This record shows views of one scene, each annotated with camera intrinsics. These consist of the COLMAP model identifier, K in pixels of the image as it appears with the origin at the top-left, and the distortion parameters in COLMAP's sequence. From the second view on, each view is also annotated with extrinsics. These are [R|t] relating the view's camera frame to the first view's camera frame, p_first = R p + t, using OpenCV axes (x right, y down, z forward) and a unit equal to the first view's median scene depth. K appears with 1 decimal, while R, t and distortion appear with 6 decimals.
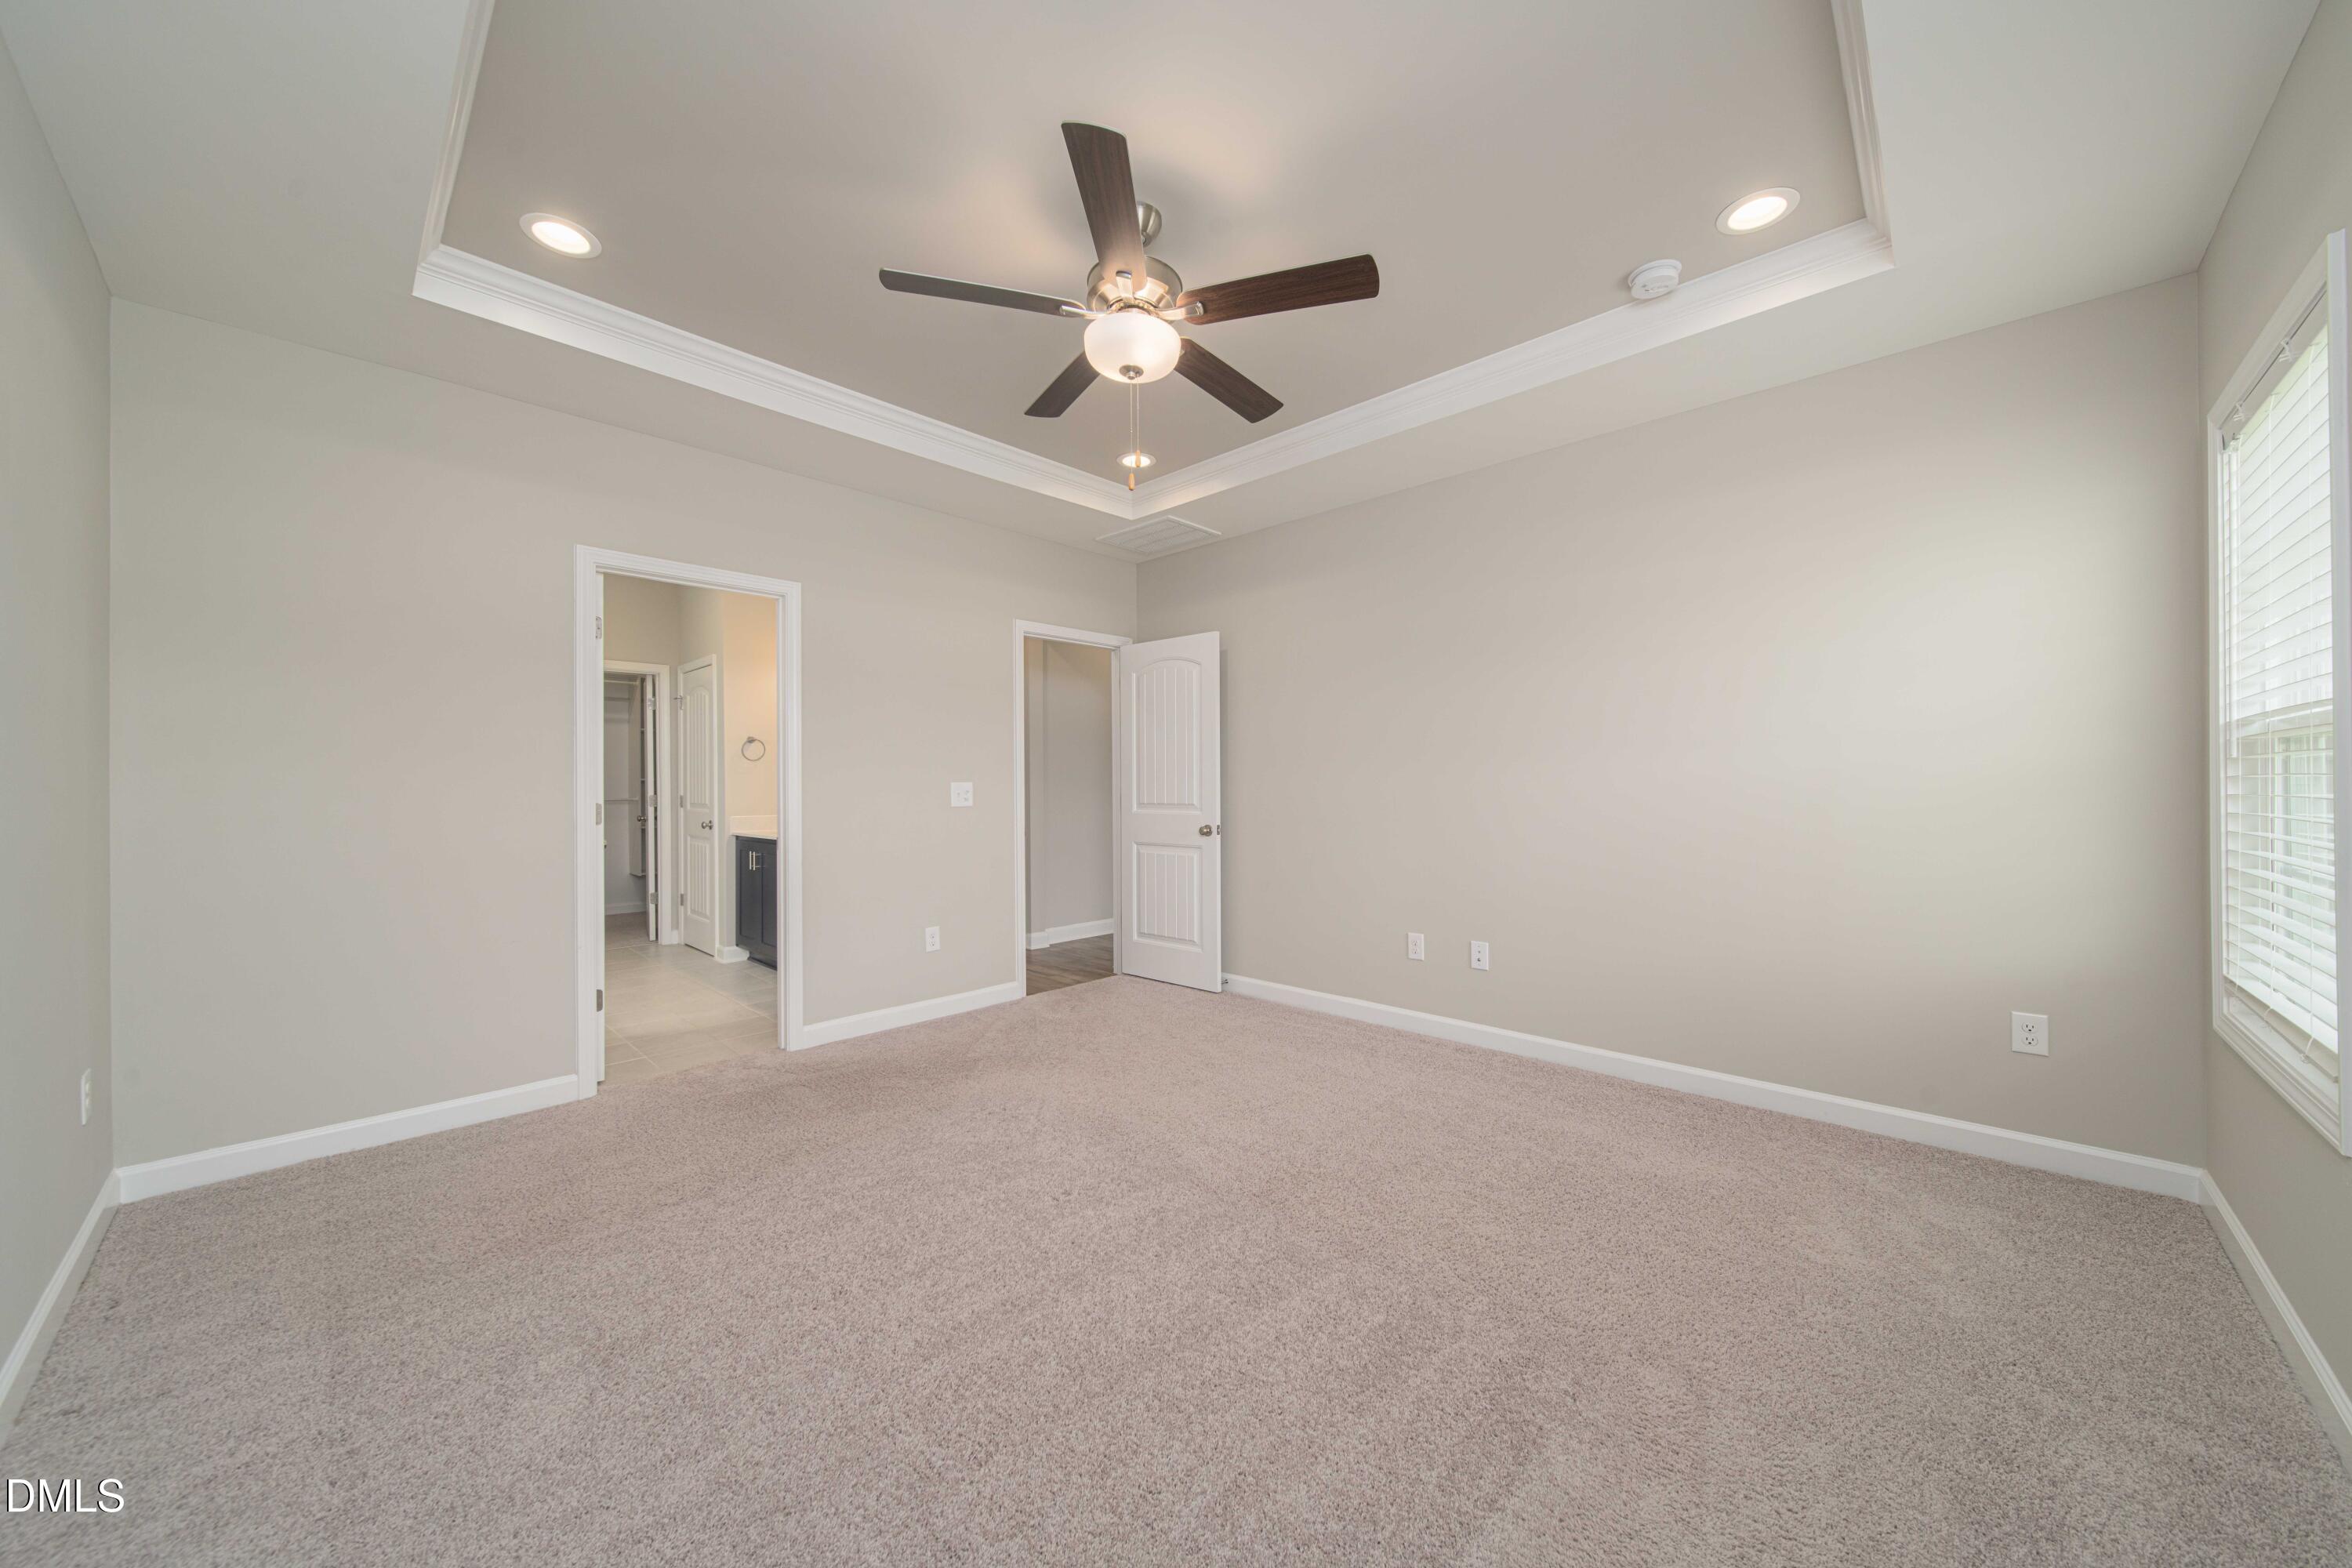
lens RADIAL K [[828.8, 0, 1183.3], [0, 828.8, 788.6], [0, 0, 1]] dist [-0.000343, -0.001741]
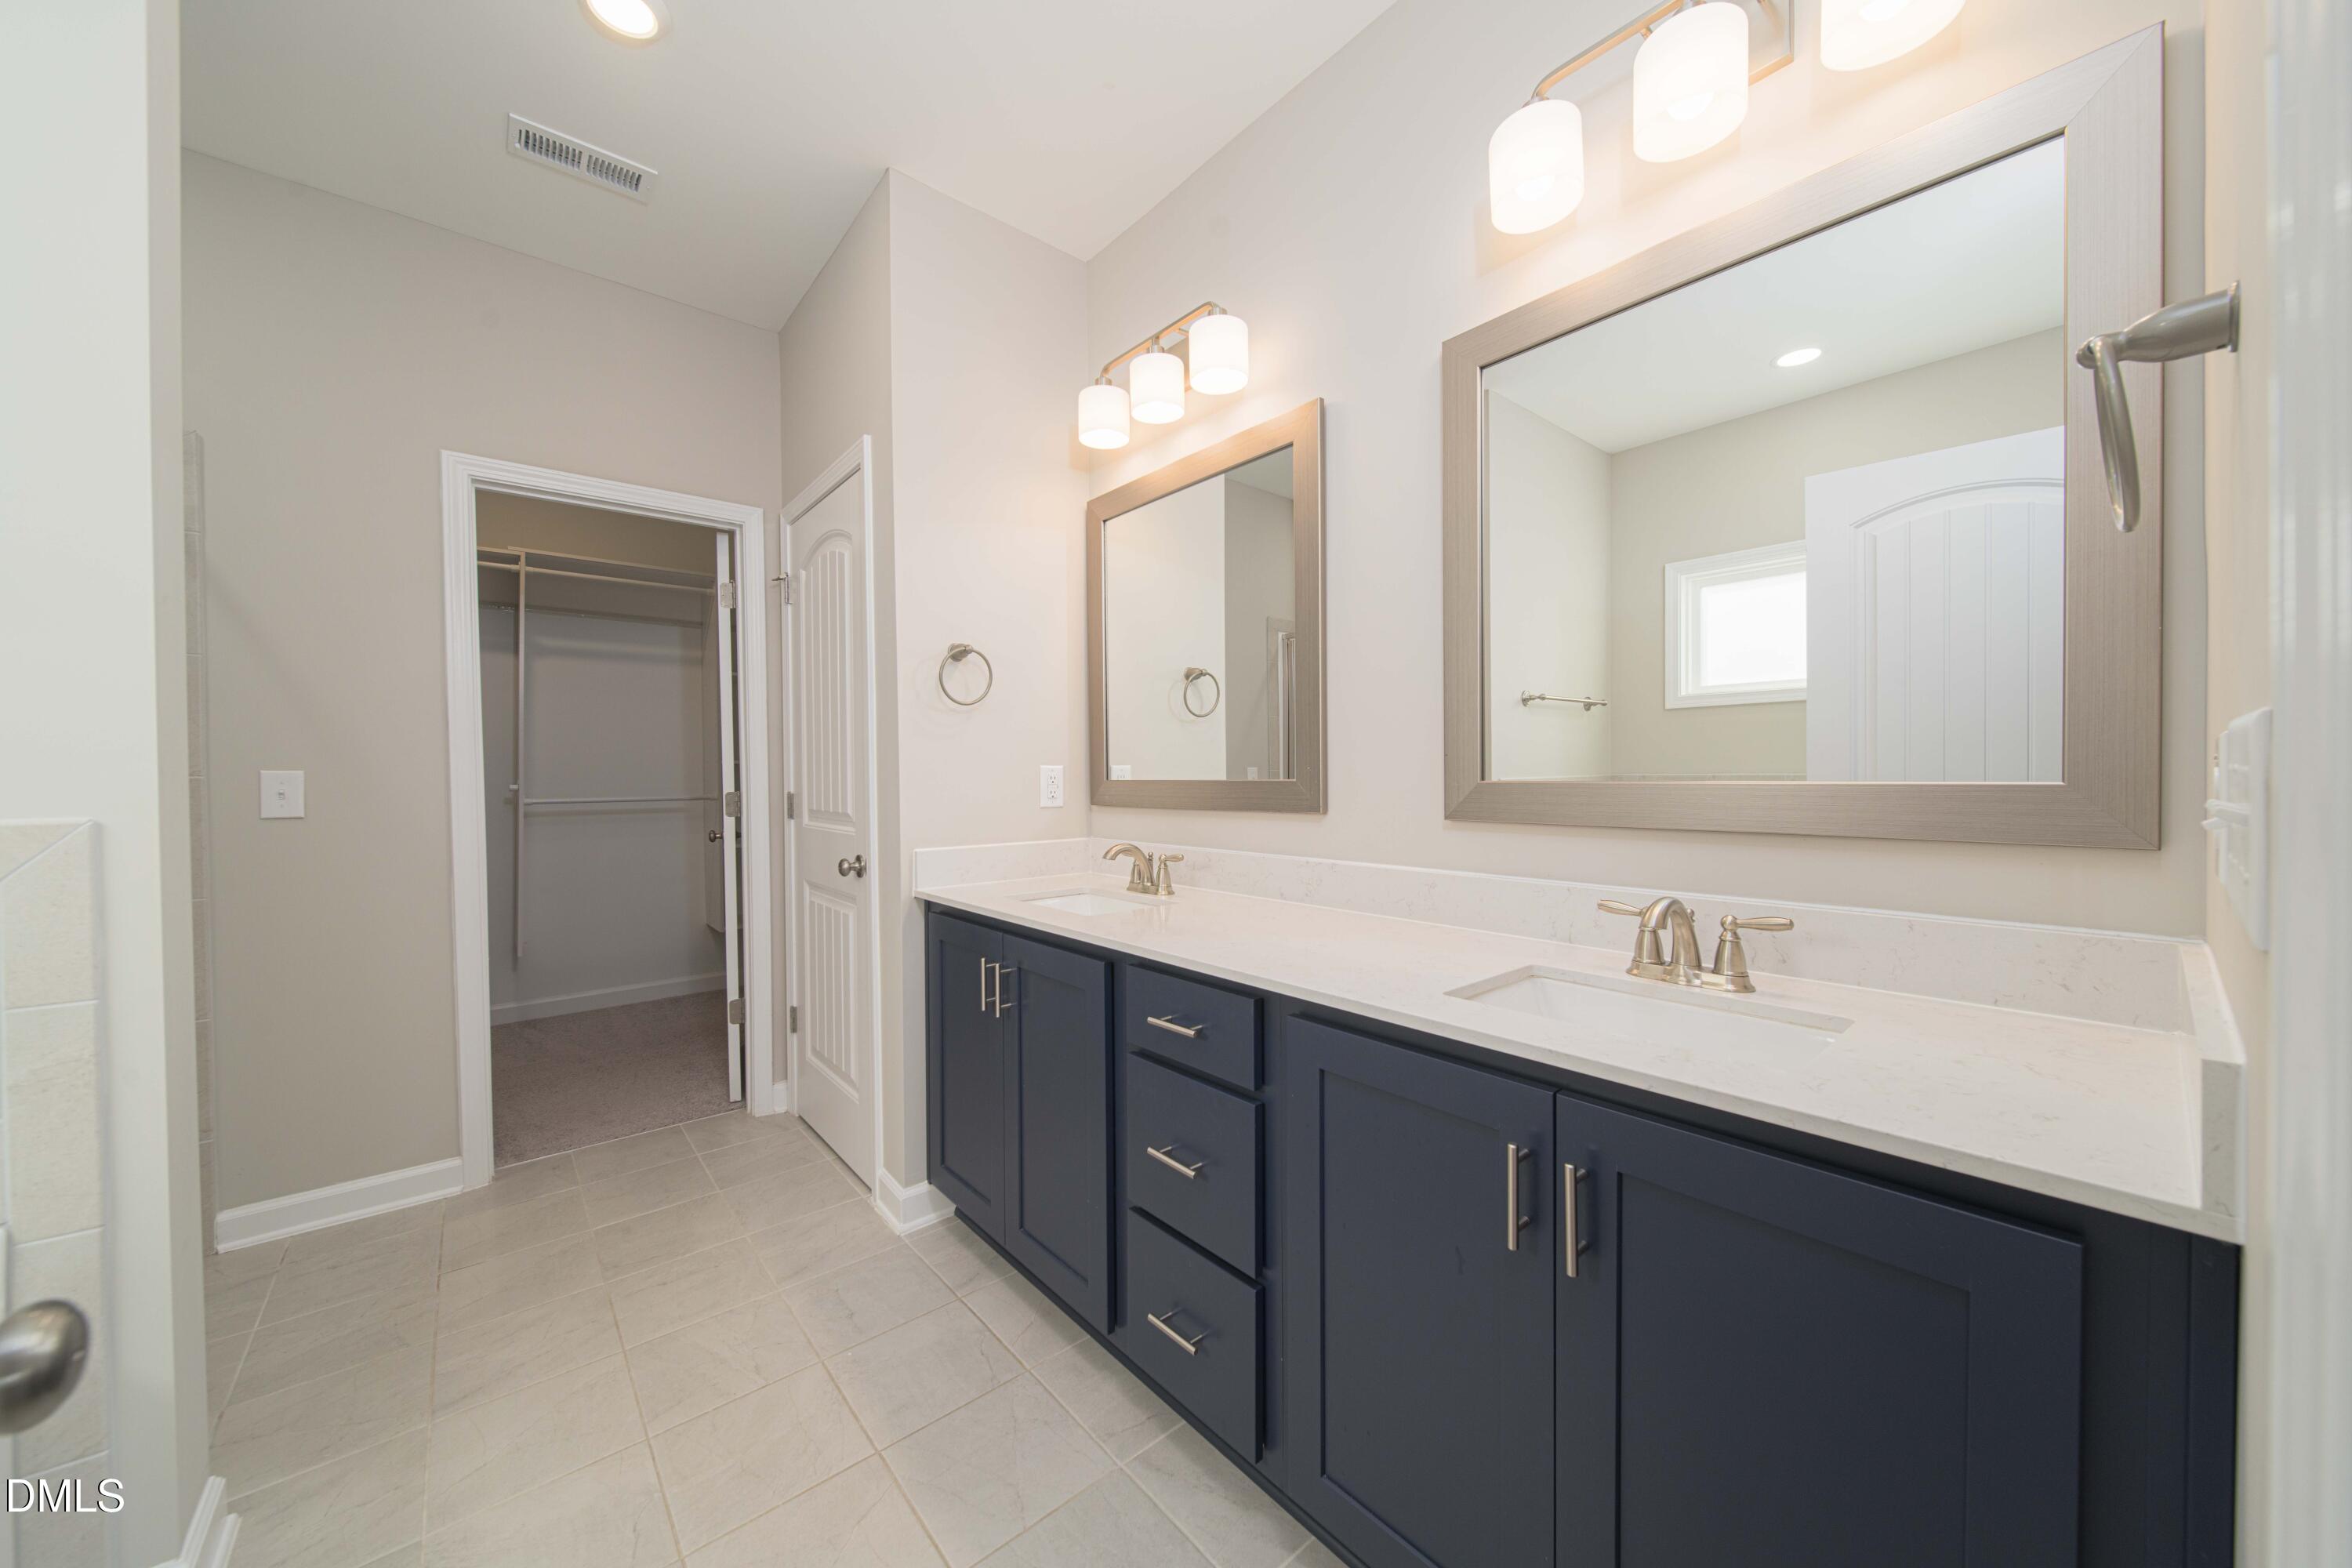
lens RADIAL K [[828.8, 0, 1176.4], [0, 828.8, 784.8], [0, 0, 1]] dist [-0.000343, -0.001741]
pose [[0.994494, -0.001553, -0.104781, -0.348873], [0.002567, 0.999951, 0.009544, 0.000467], [0.104761, -0.009760, 0.994450, 0.571862]]
